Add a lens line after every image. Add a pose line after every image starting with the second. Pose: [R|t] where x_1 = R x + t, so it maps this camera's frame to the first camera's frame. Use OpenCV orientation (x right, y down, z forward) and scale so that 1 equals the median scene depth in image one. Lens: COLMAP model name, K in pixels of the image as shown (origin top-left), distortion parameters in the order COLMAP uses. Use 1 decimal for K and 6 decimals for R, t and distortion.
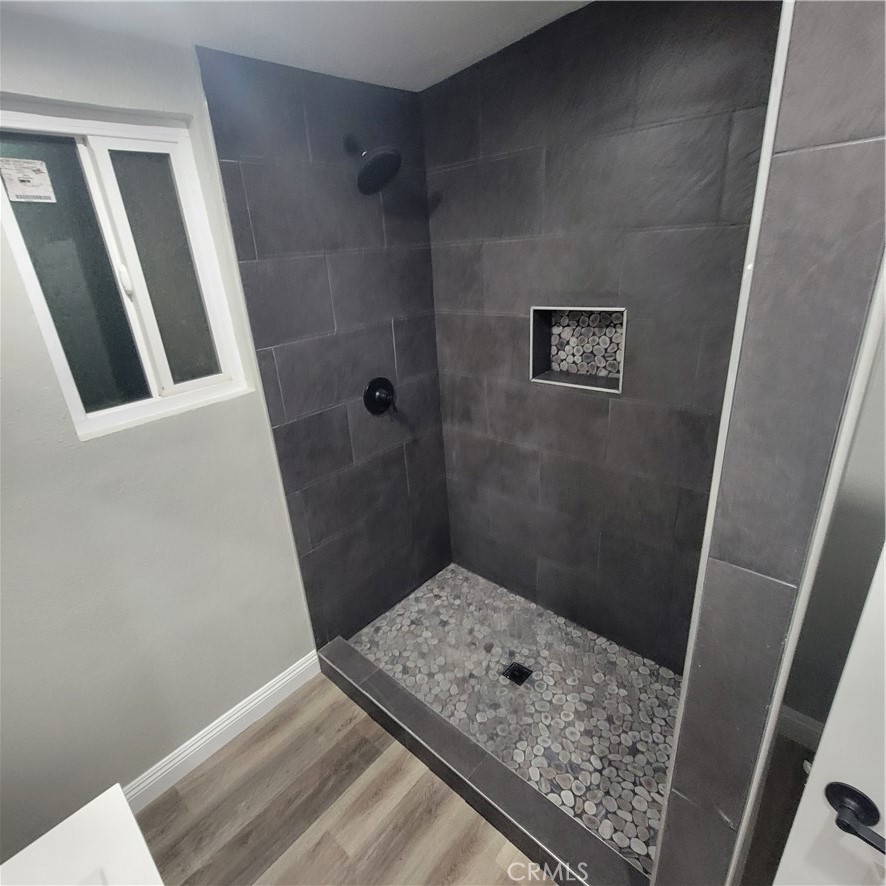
lens RADIAL K [[483.5, 0, 439.0], [0, 483.5, 443.0], [0, 0, 1]] dist [-0.003958, -0.000572]
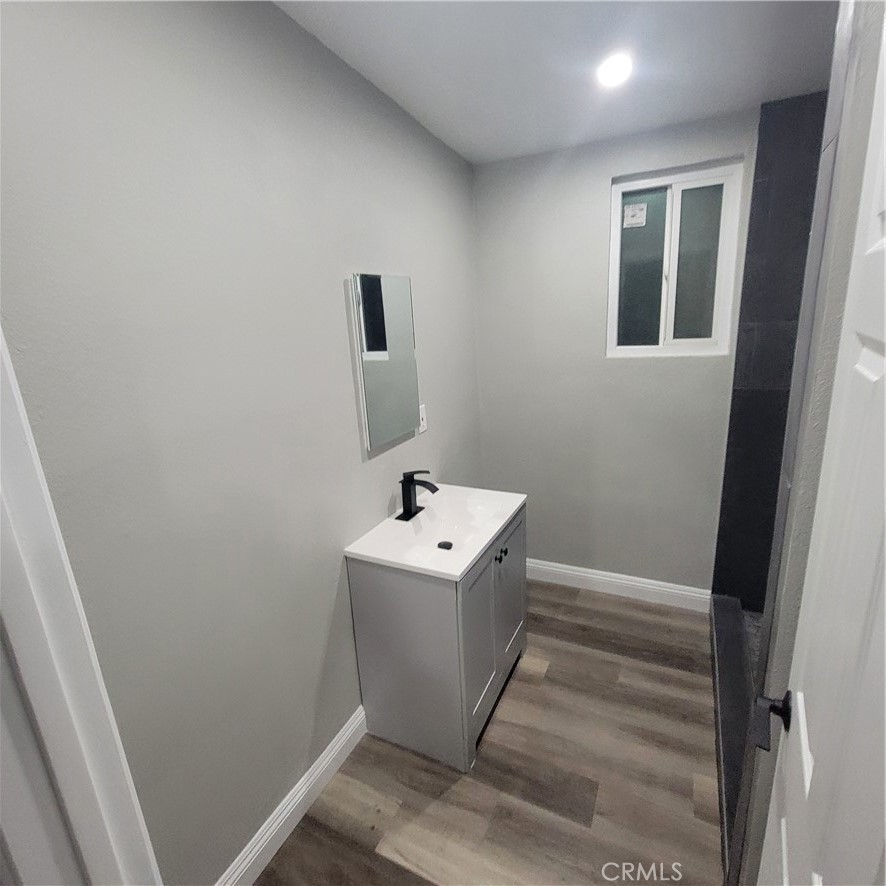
lens RADIAL K [[483.5, 0, 439.0], [0, 483.5, 443.0], [0, 0, 1]] dist [-0.003958, -0.000572]
pose [[0.282998, 0.302719, -0.910095, 0.713315], [-0.321871, 0.923832, 0.207202, 0.101139], [0.903499, 0.234296, 0.358879, -0.122002]]
